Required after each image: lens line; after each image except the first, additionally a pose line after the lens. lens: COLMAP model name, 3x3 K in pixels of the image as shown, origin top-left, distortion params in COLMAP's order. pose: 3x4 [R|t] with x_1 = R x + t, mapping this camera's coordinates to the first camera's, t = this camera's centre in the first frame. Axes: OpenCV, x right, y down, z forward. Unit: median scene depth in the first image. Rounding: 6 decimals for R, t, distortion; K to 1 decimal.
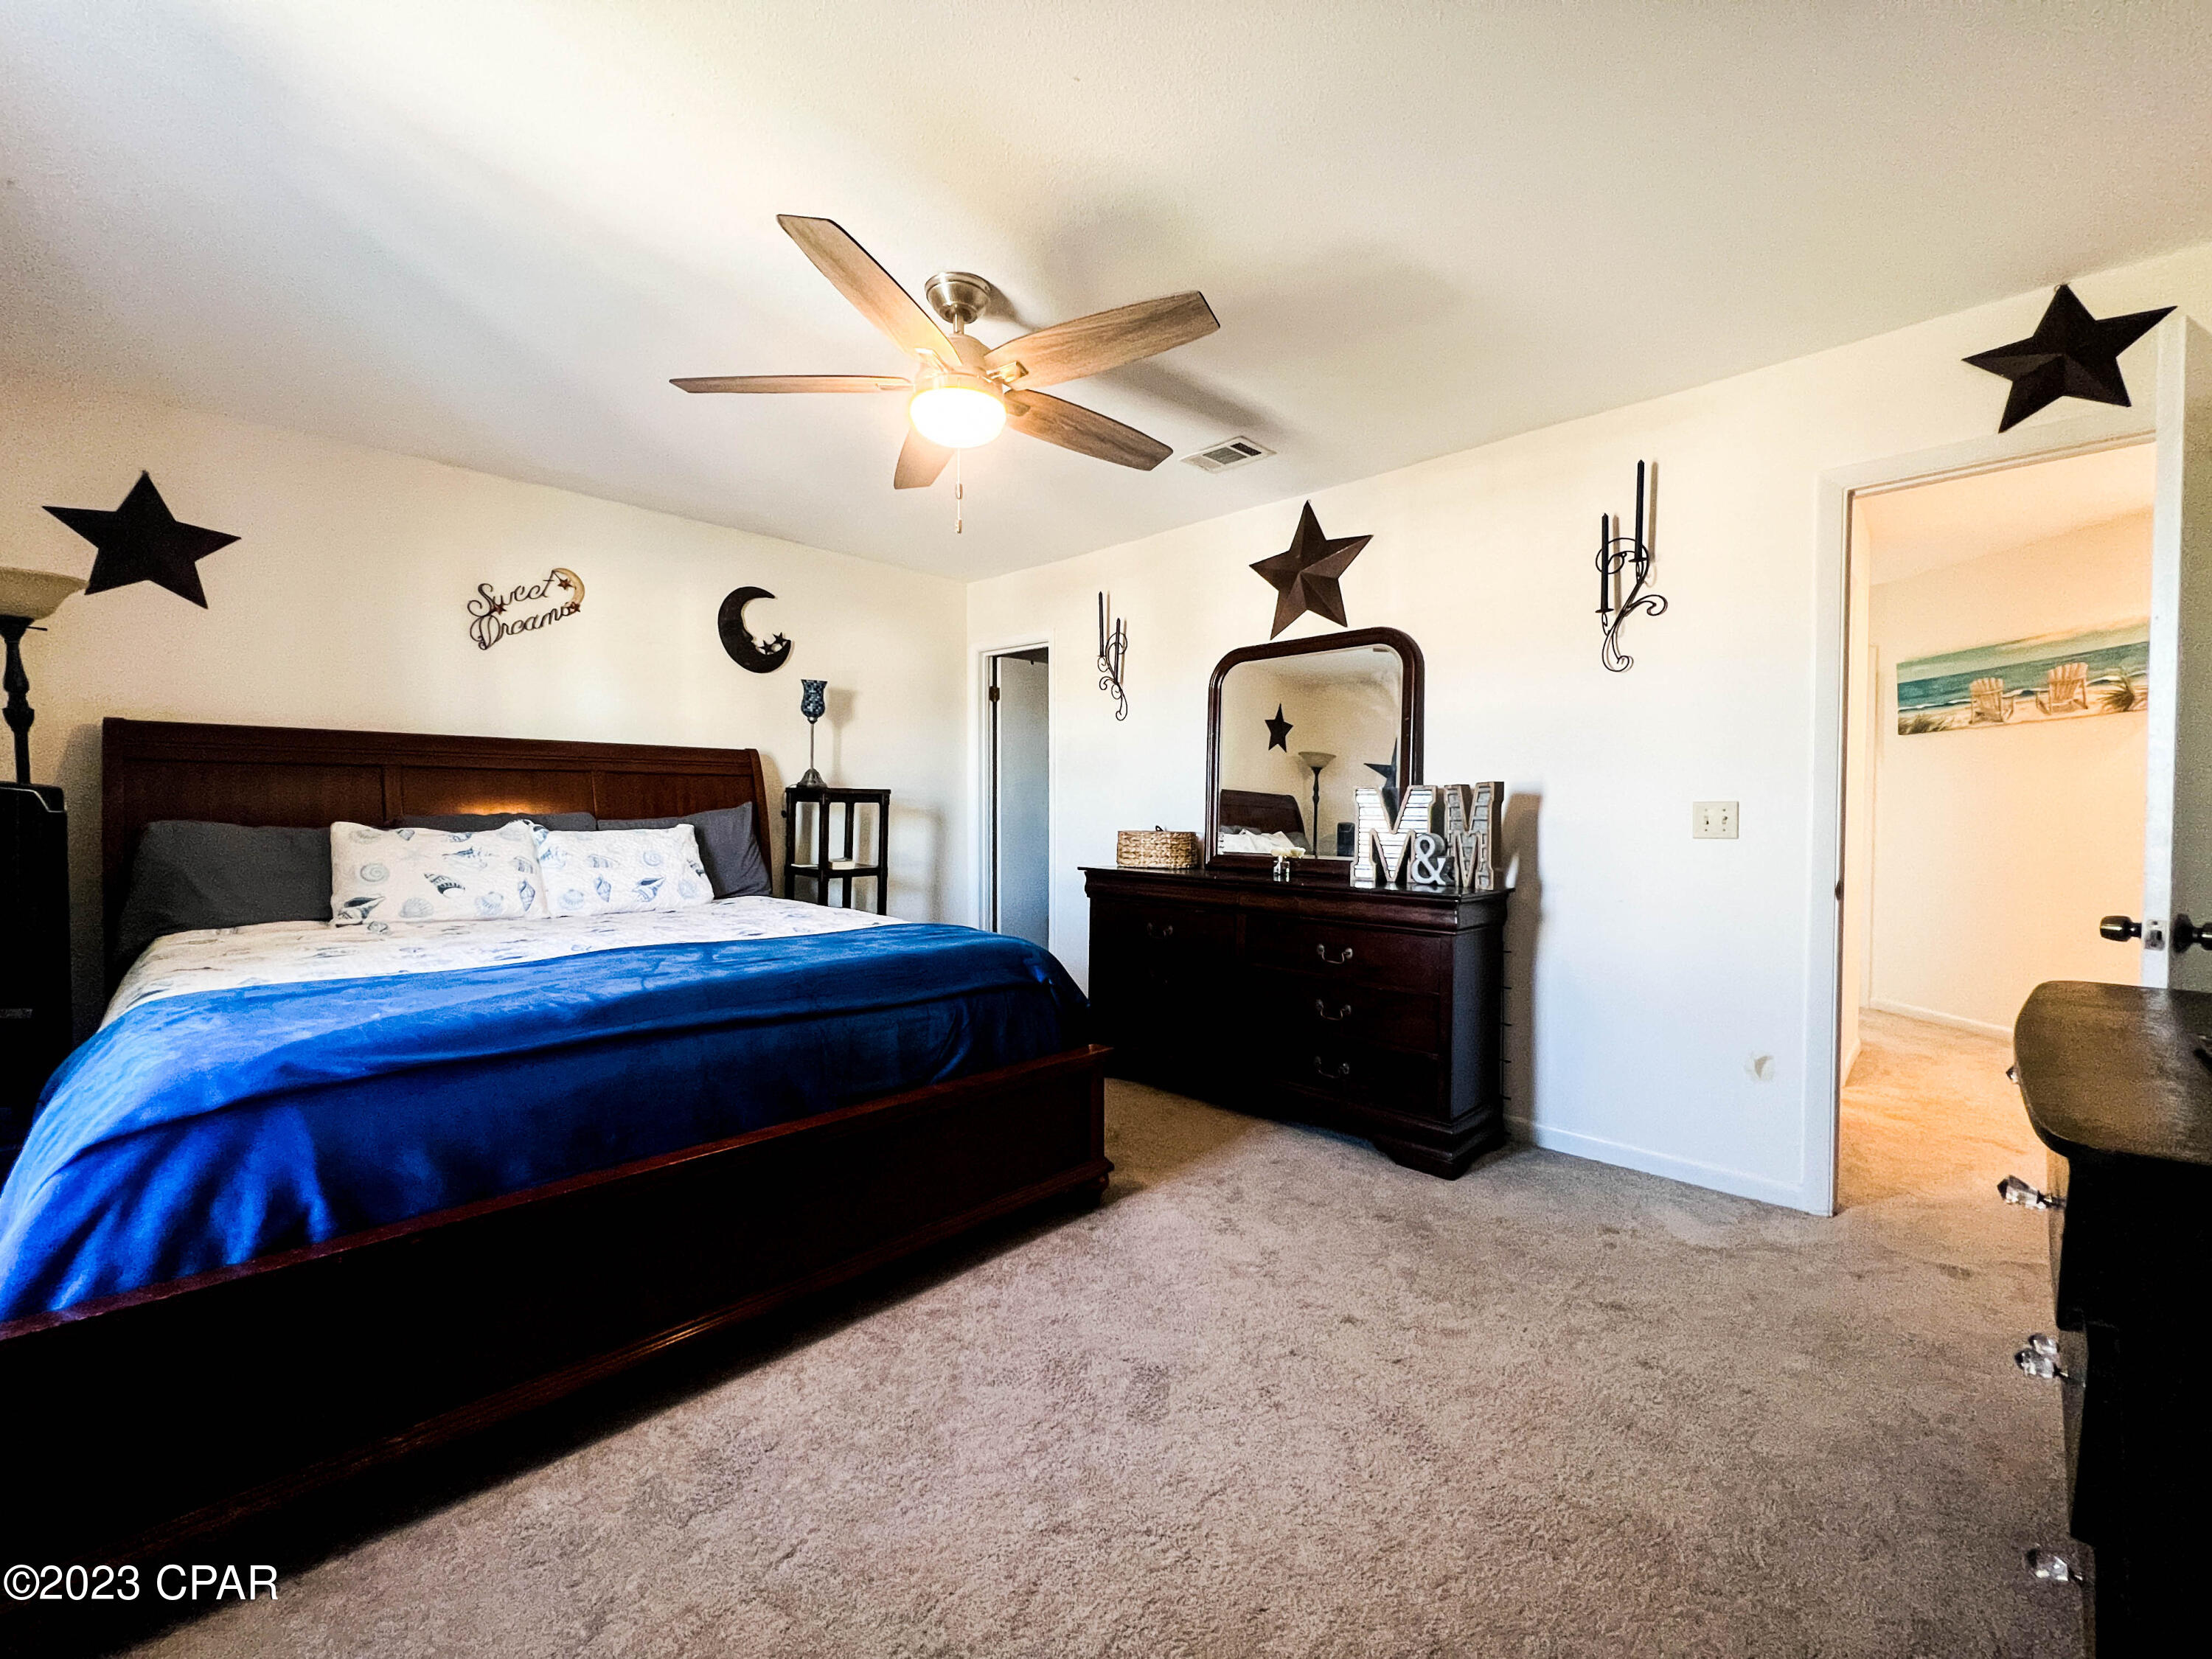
lens RADIAL K [[883.5, 0, 1106.1], [0, 883.5, 825.9], [0, 0, 1]] dist [-0.001576, 0.001065]
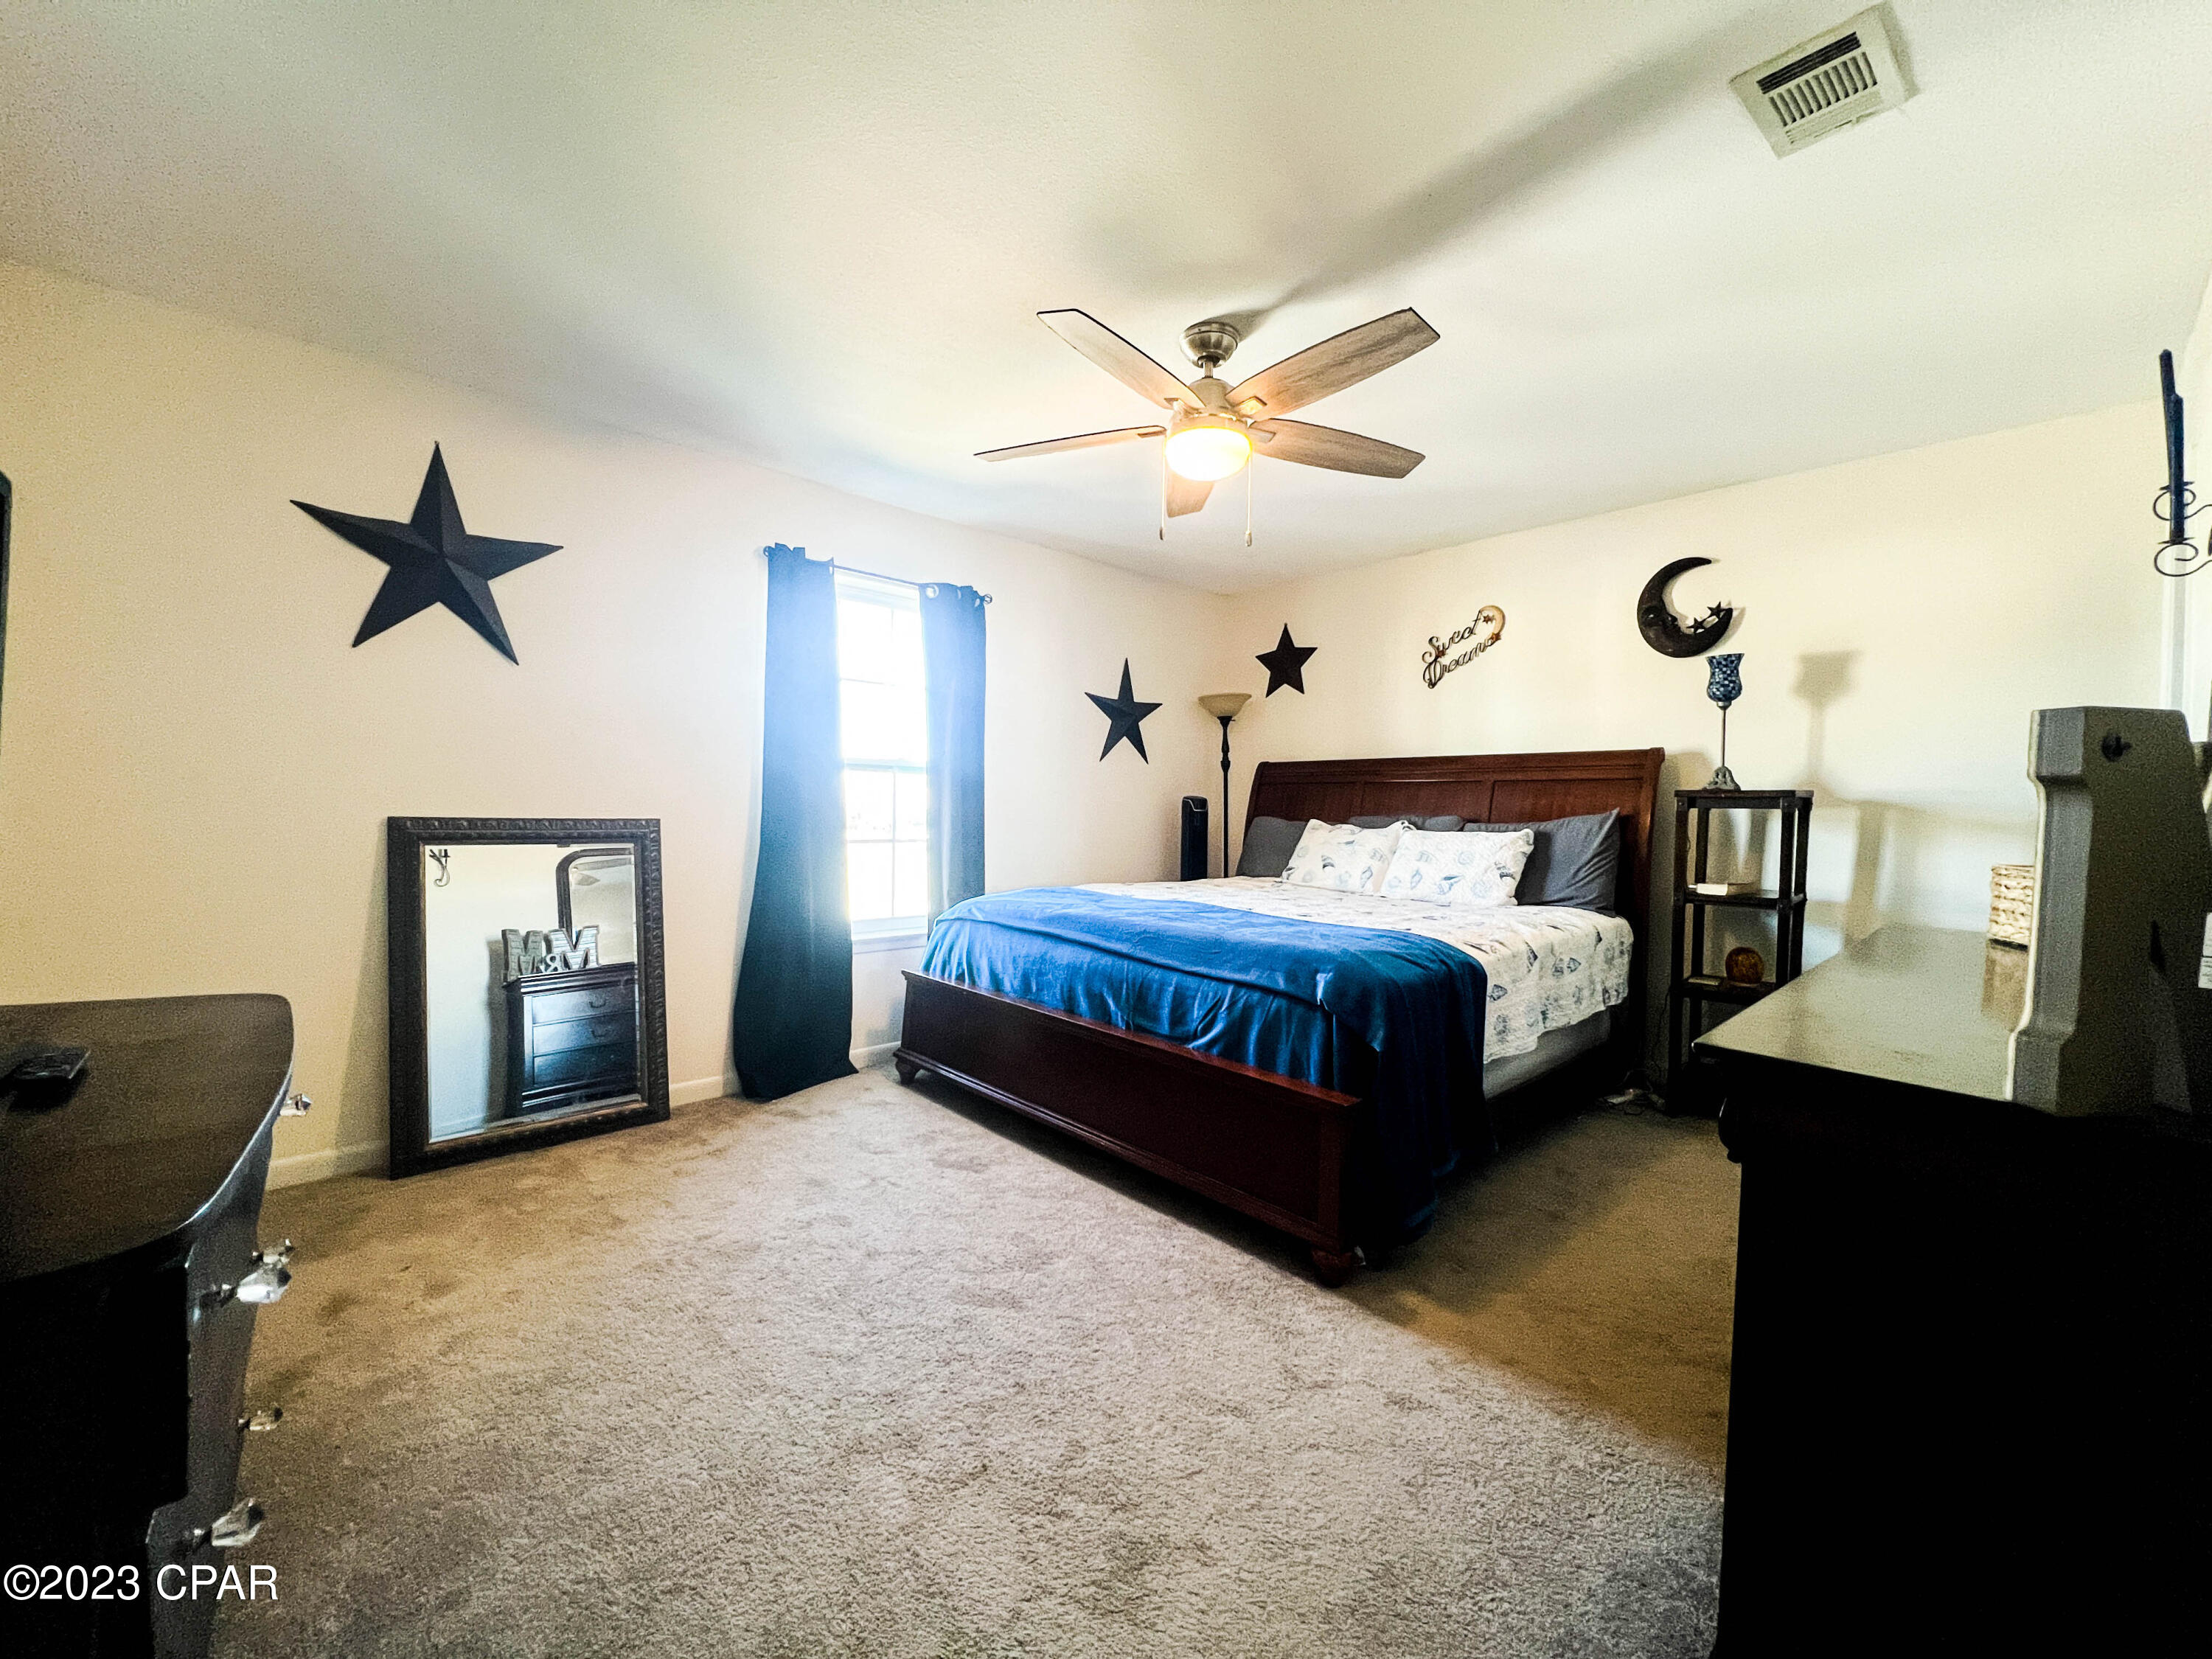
lens RADIAL K [[883.5, 0, 1106.1], [0, 883.5, 826.8], [0, 0, 1]] dist [-0.001576, 0.001065]
pose [[-0.039763, 0.005745, -0.999193, 0.571913], [-0.047045, 0.998864, 0.007616, 0.010951], [0.998101, 0.047310, -0.039447, 0.577289]]
